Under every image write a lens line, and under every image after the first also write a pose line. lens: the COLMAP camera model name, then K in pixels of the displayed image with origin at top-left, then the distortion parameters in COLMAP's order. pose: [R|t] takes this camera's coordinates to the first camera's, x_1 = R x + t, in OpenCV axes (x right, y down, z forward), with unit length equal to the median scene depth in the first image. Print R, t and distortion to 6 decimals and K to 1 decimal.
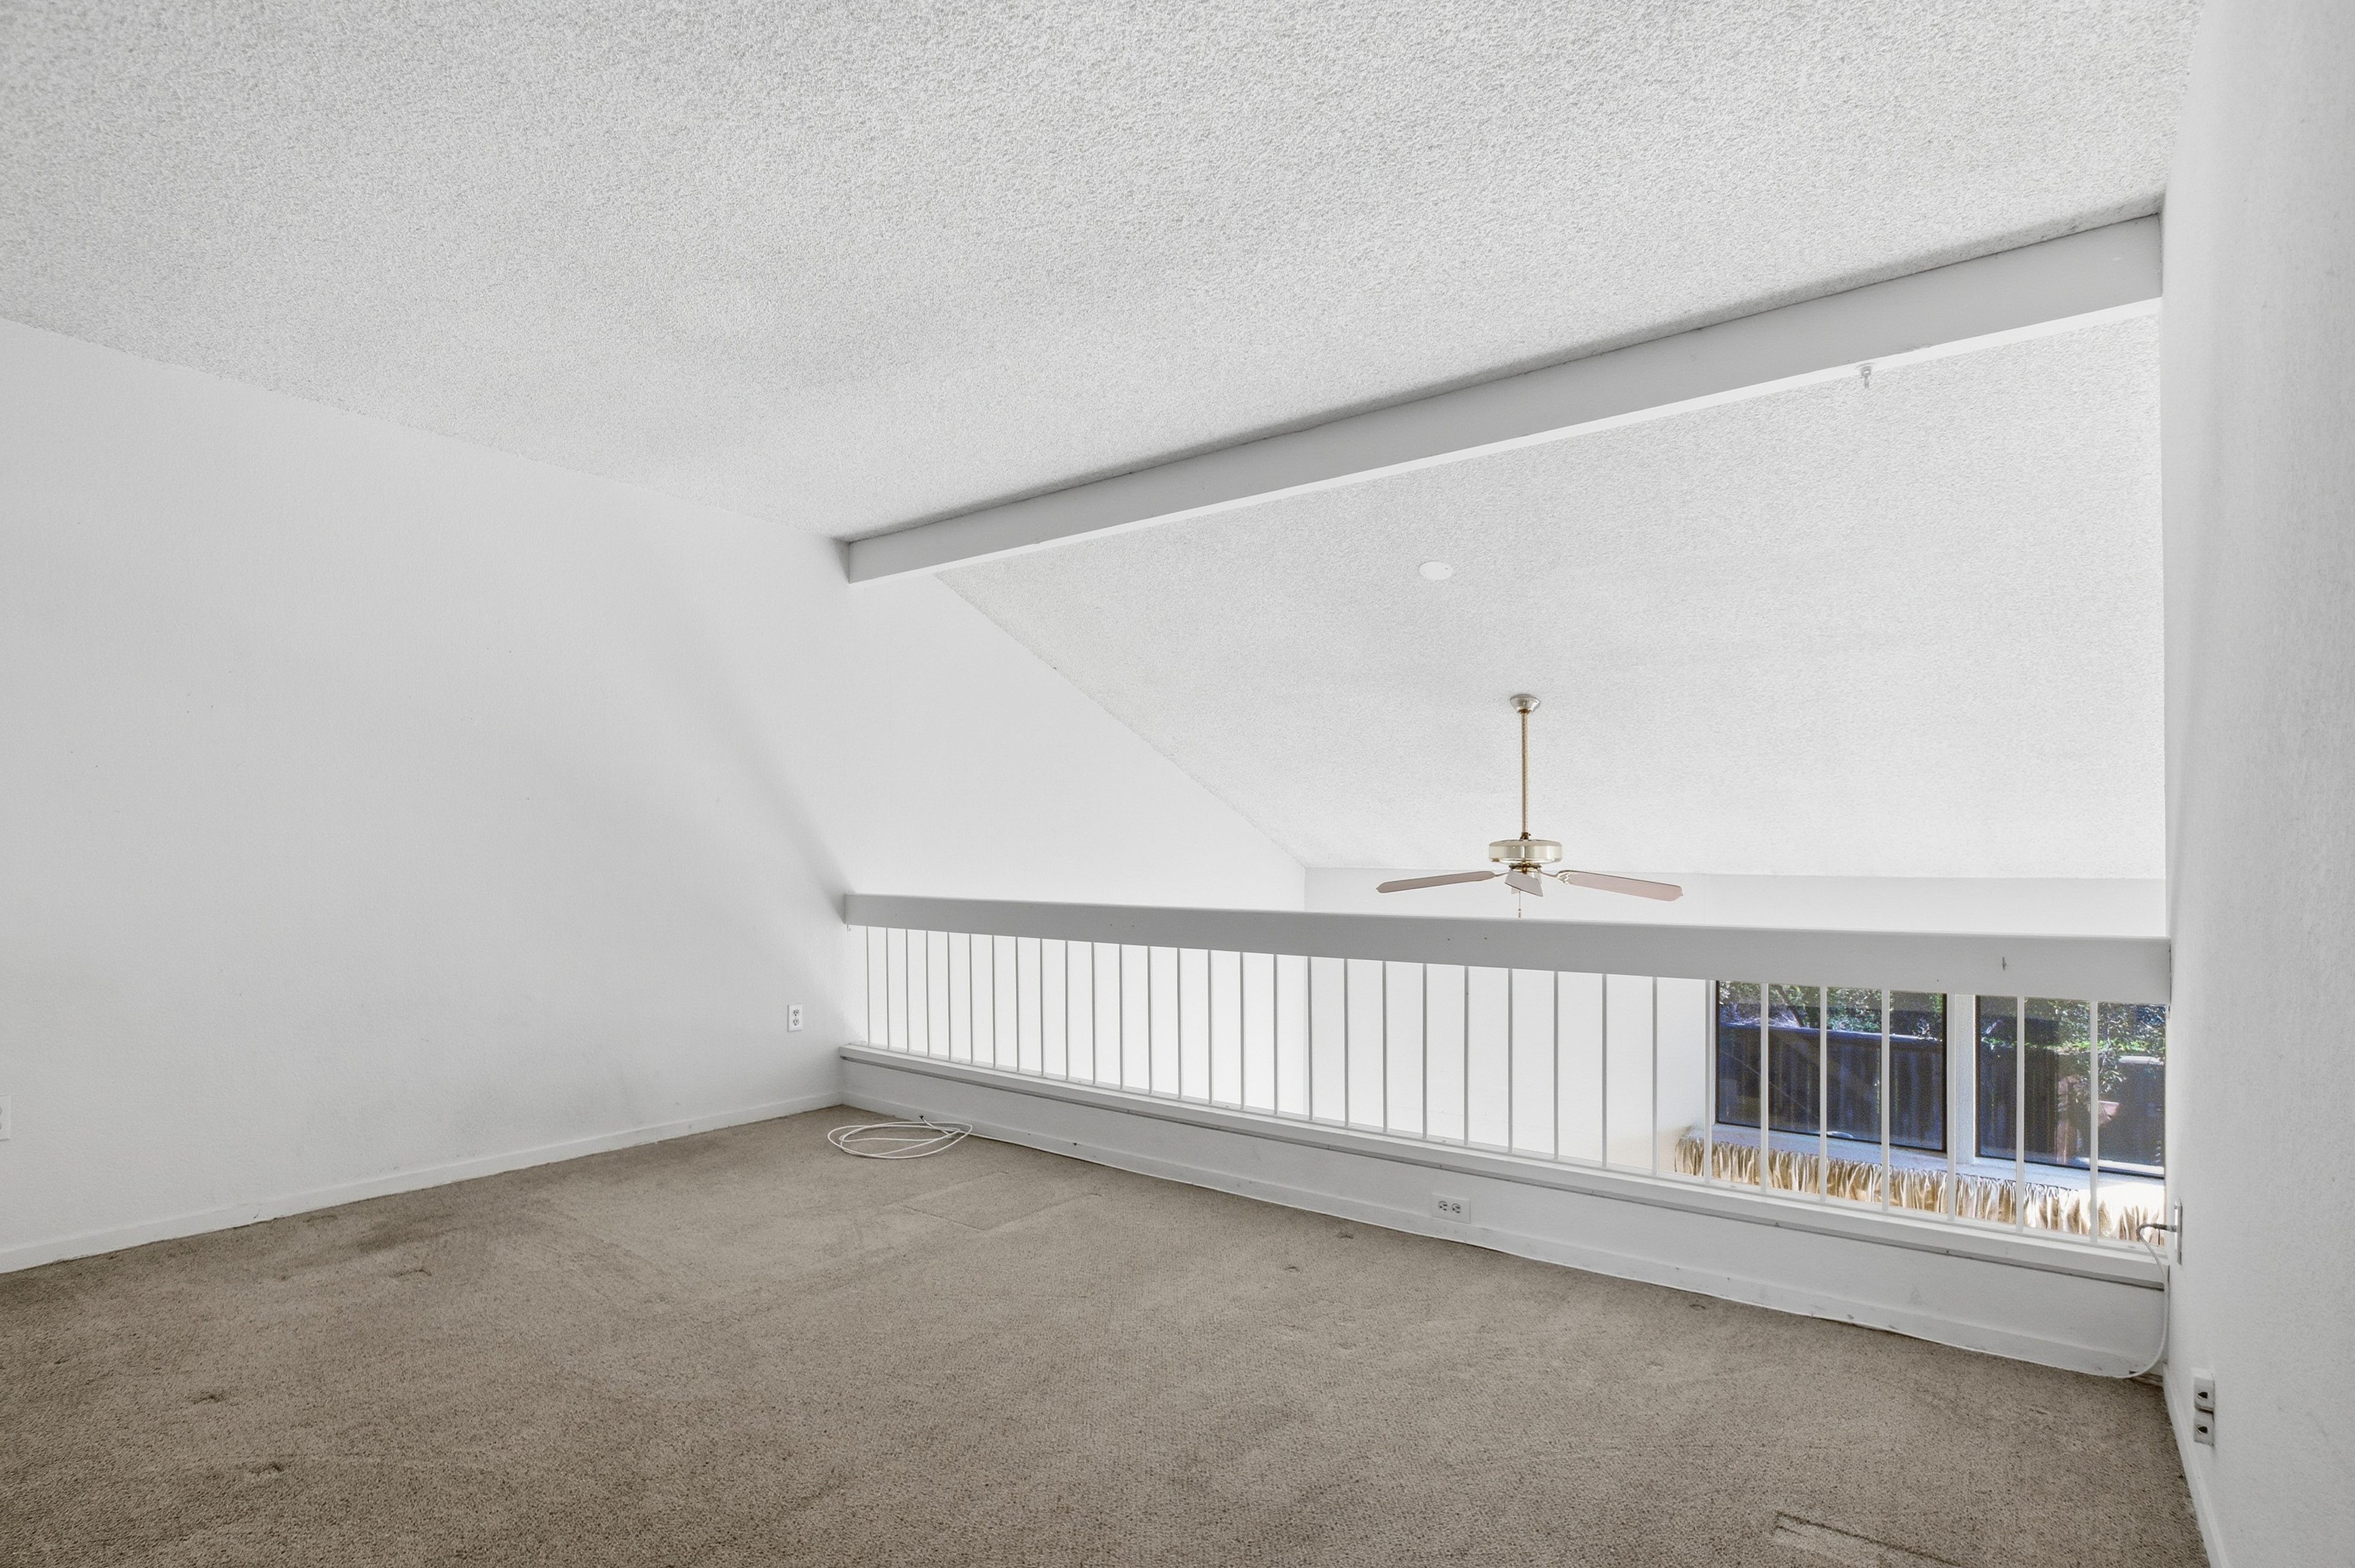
lens RADIAL K [[1138.1, 0, 1179.6], [0, 1138.1, 833.6], [0, 0, 1]] dist [-0.022605, 0.000867]
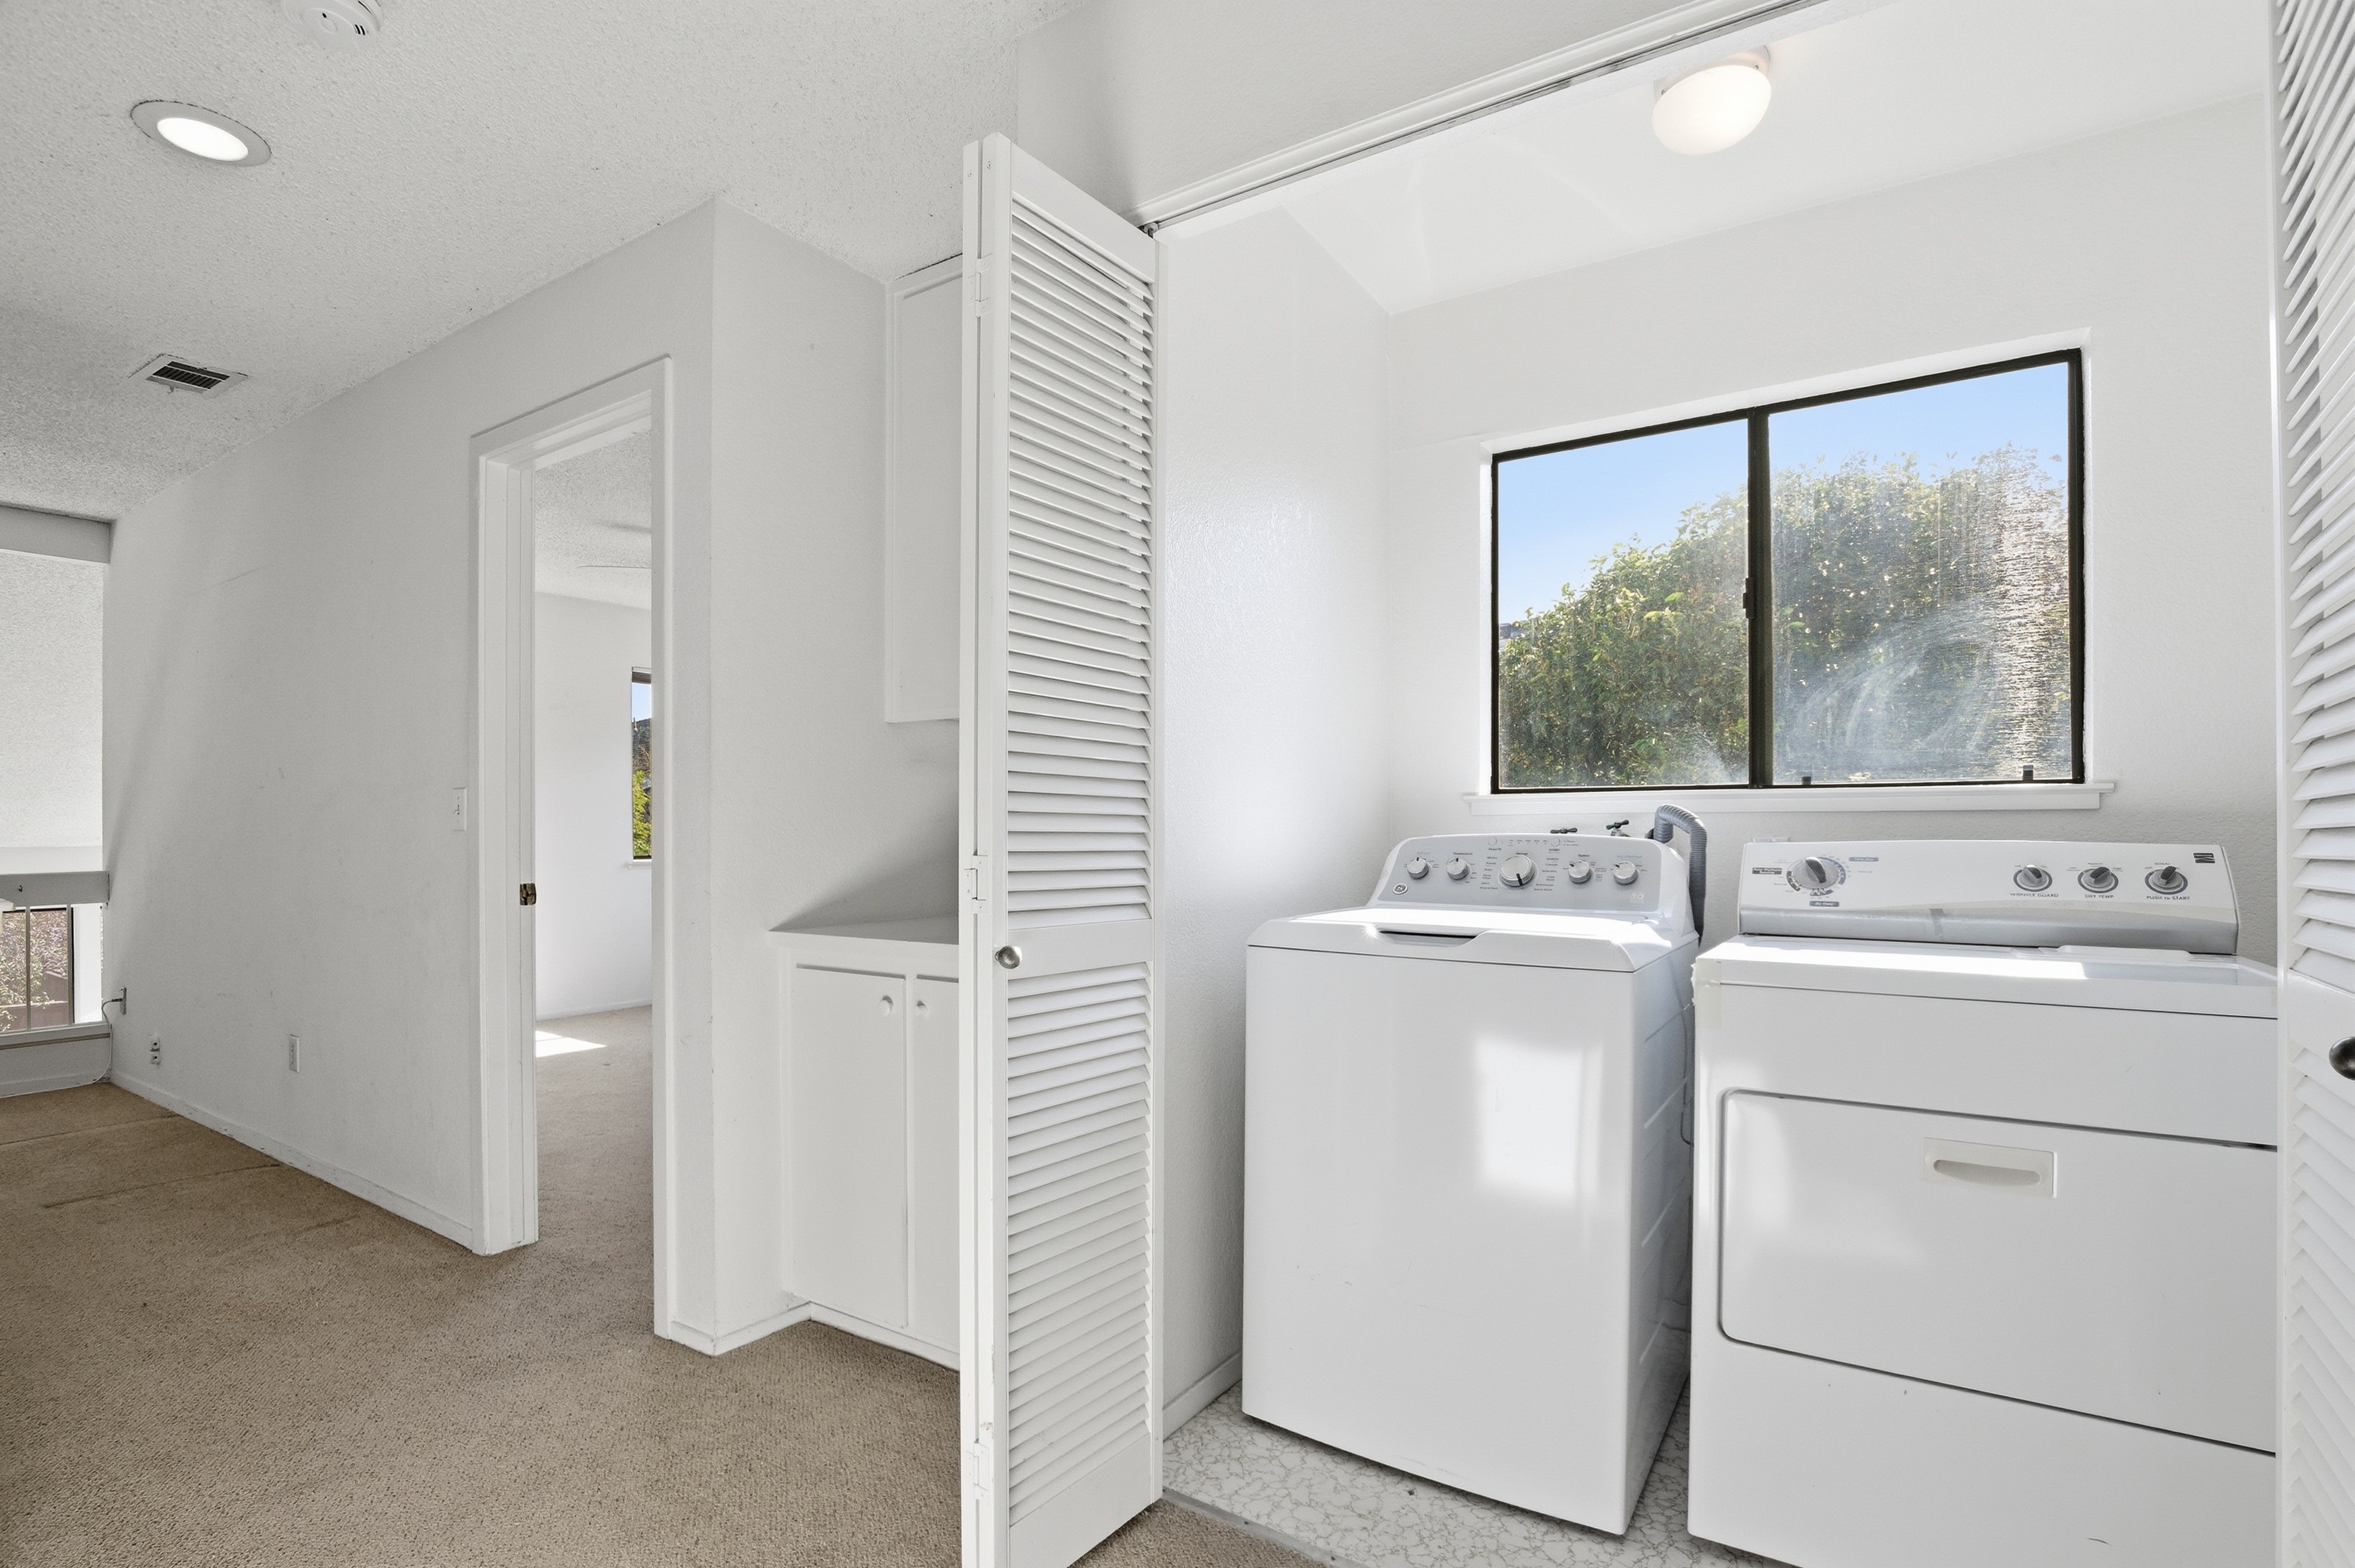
lens RADIAL K [[1138.0, 0, 1179.6], [0, 1138.0, 833.6], [0, 0, 1]] dist [-0.022605, 0.000867]
pose [[-0.060607, -0.008138, 0.998129, -0.950635], [-0.018259, 0.999808, 0.007043, -0.021862], [-0.997995, -0.017798, -0.060744, -0.633717]]
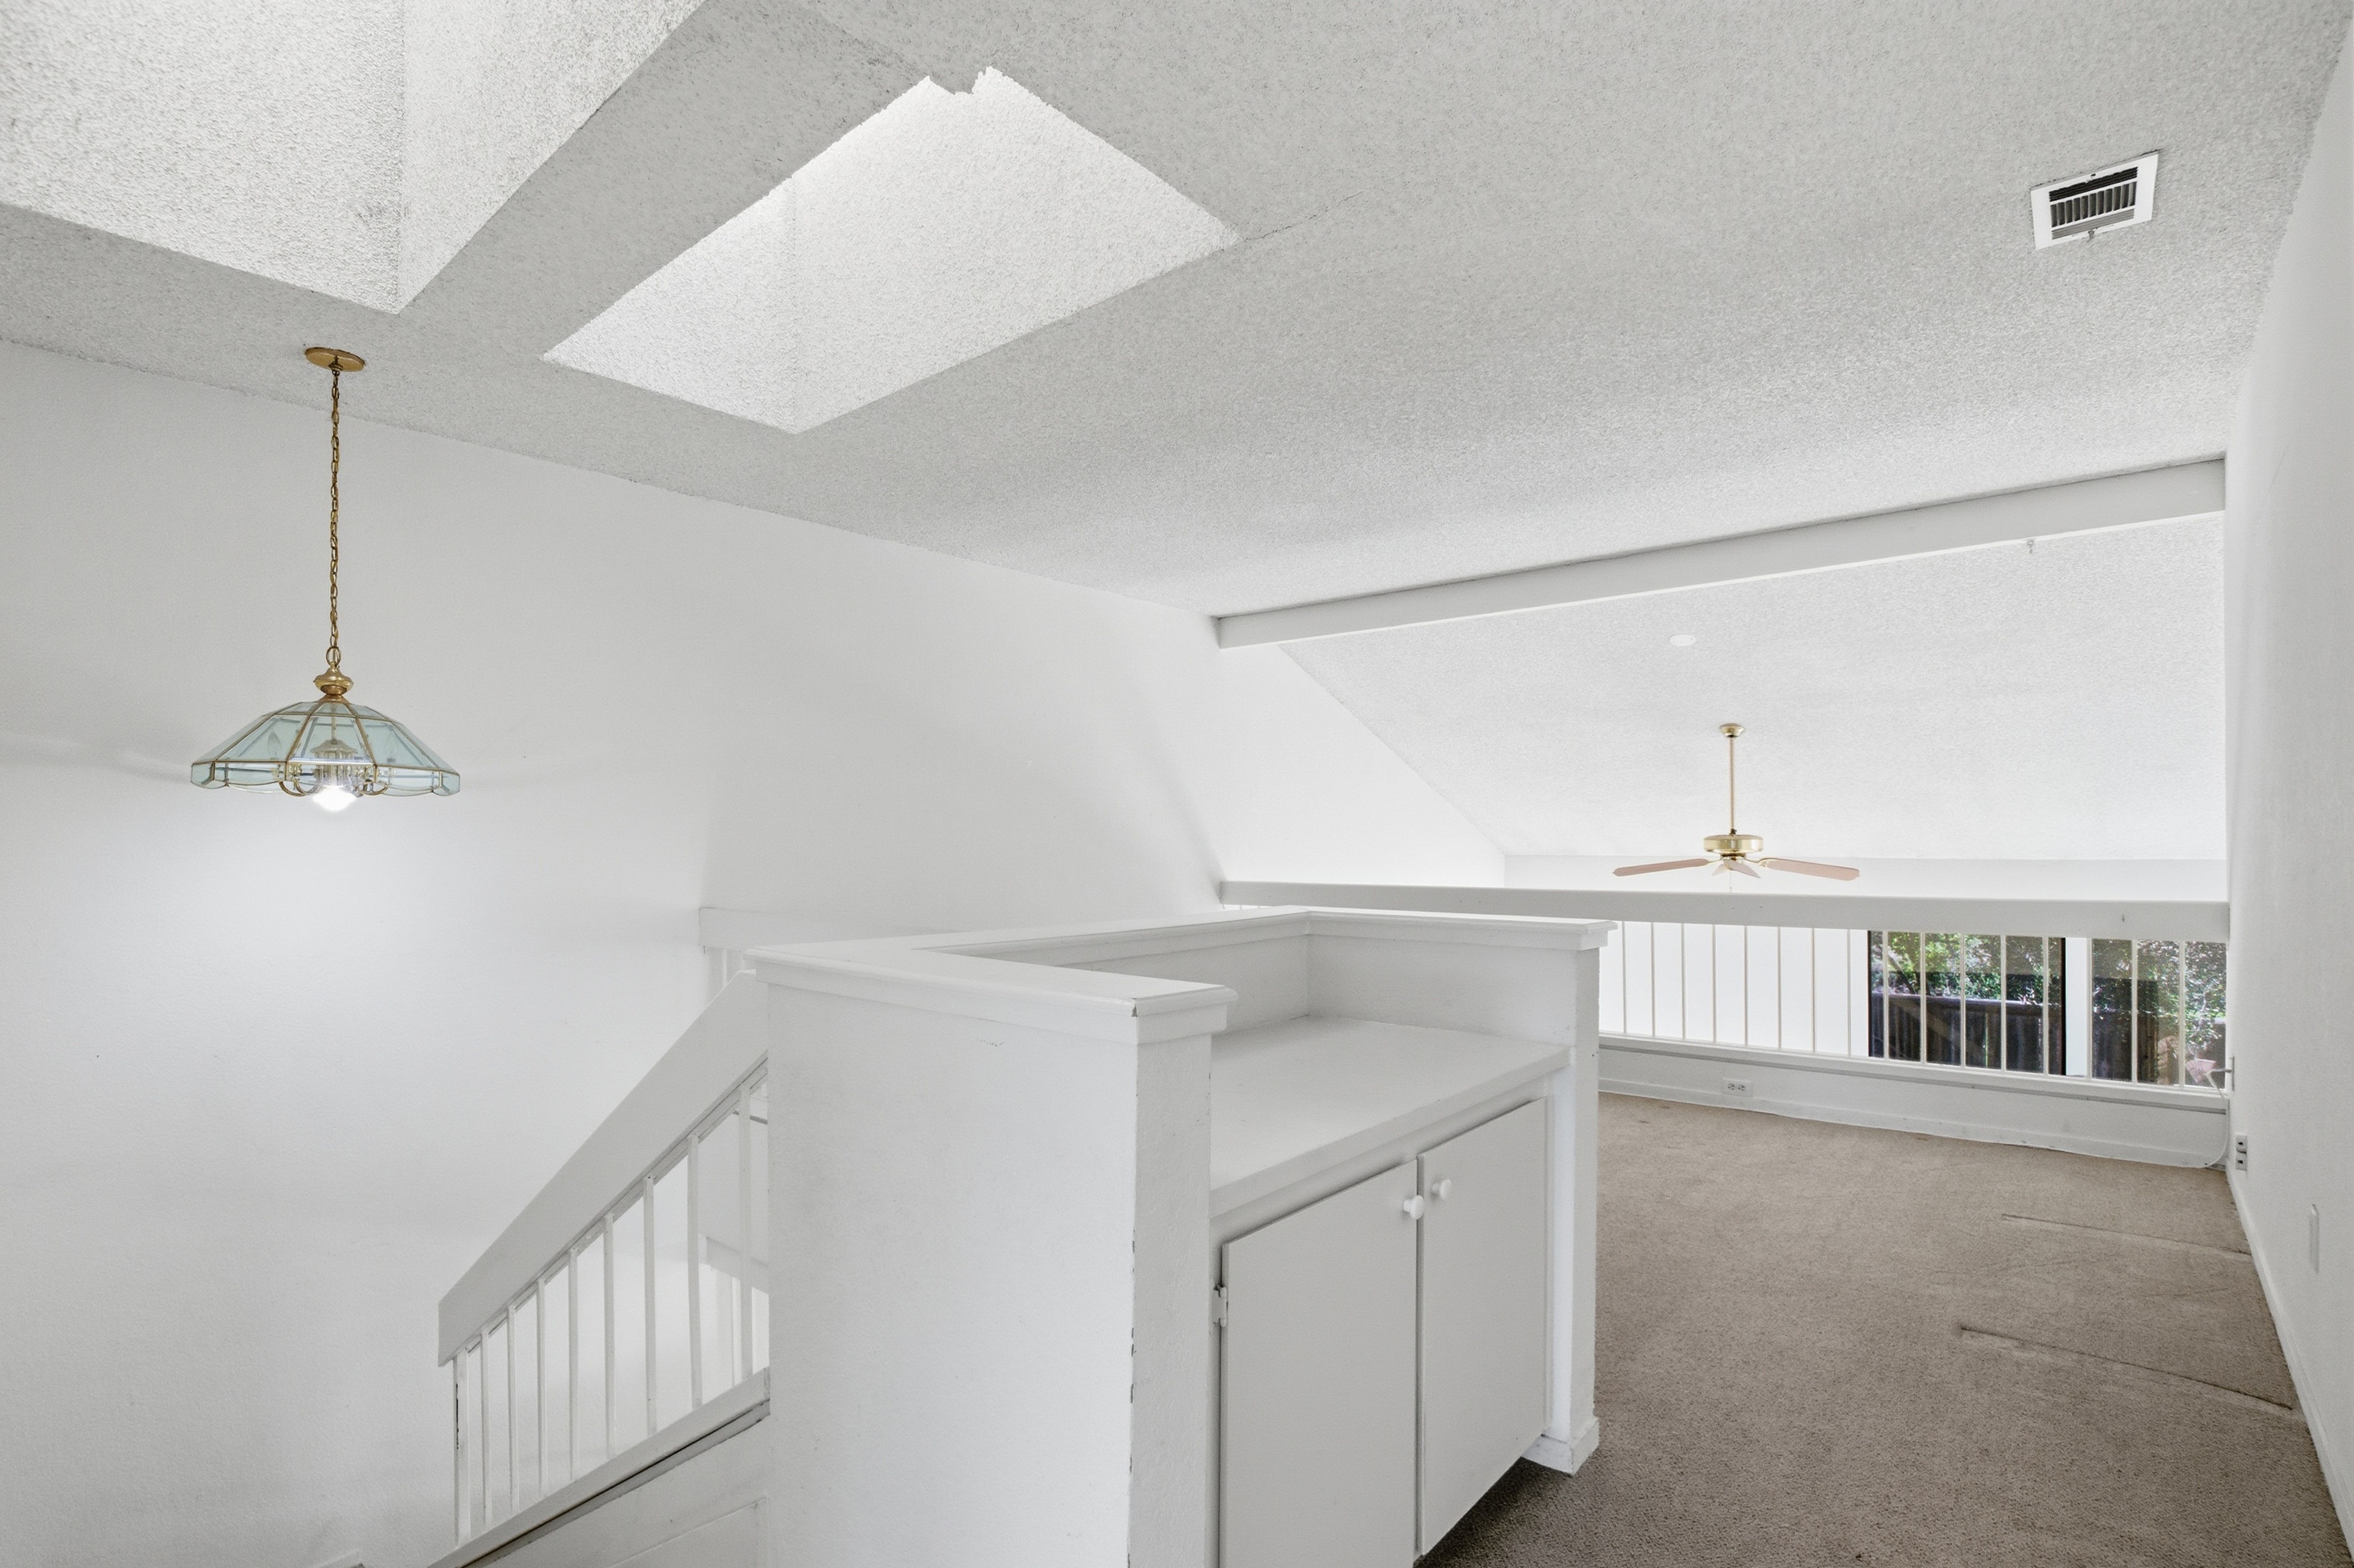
lens RADIAL K [[1131.5, 0, 1186.7], [0, 1131.5, 828.5], [0, 0, 1]] dist [-0.019198, 0.001131]
pose [[0.998582, -0.011539, -0.051967, -0.402334], [0.012151, 0.999860, 0.011470, -0.037896], [0.051828, -0.012085, 0.998583, -0.513494]]
